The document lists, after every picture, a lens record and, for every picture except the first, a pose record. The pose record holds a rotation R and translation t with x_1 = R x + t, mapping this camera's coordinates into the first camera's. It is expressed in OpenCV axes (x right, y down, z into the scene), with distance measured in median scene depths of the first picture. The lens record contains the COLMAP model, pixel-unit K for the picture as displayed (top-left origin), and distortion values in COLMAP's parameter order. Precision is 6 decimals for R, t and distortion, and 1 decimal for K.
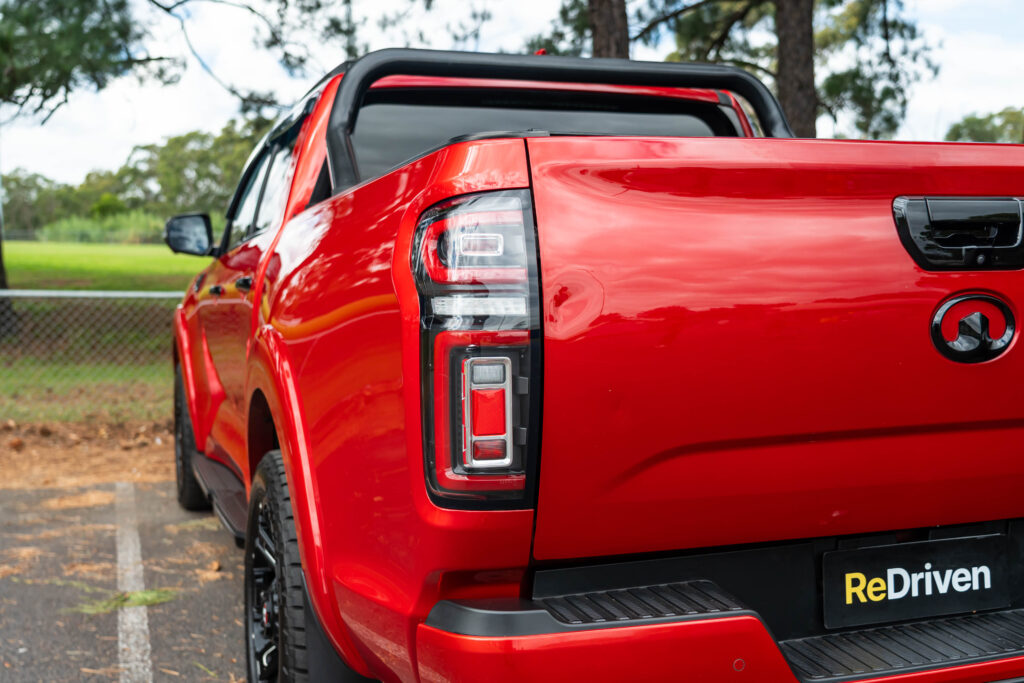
lens RADIAL K [[1100.6, 0, 513.5], [0, 1100.6, 347.9], [0, 0, 1]] dist [0.027643, 0.000000]
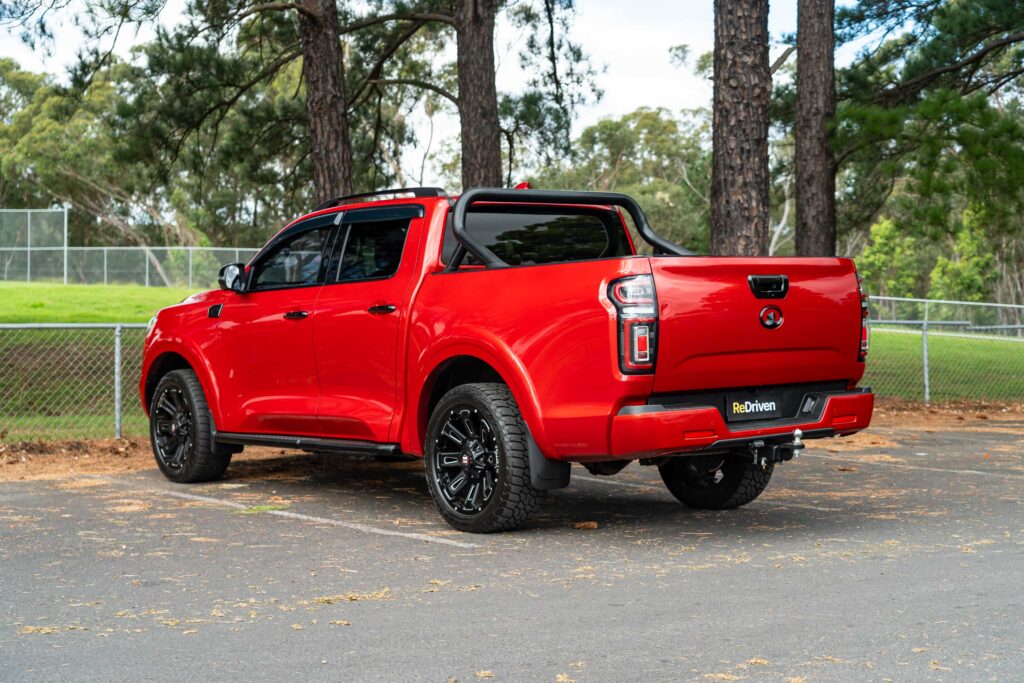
lens RADIAL K [[1497.7, 0, 511.5], [0, 1497.7, 339.2], [0, 0, 1]] dist [0.006689, 0.000000]
pose [[0.945188, -0.011655, 0.326319, -1.533852], [0.026404, 0.998818, -0.040807, 0.182046], [-0.325458, 0.047186, 0.944378, -2.540077]]
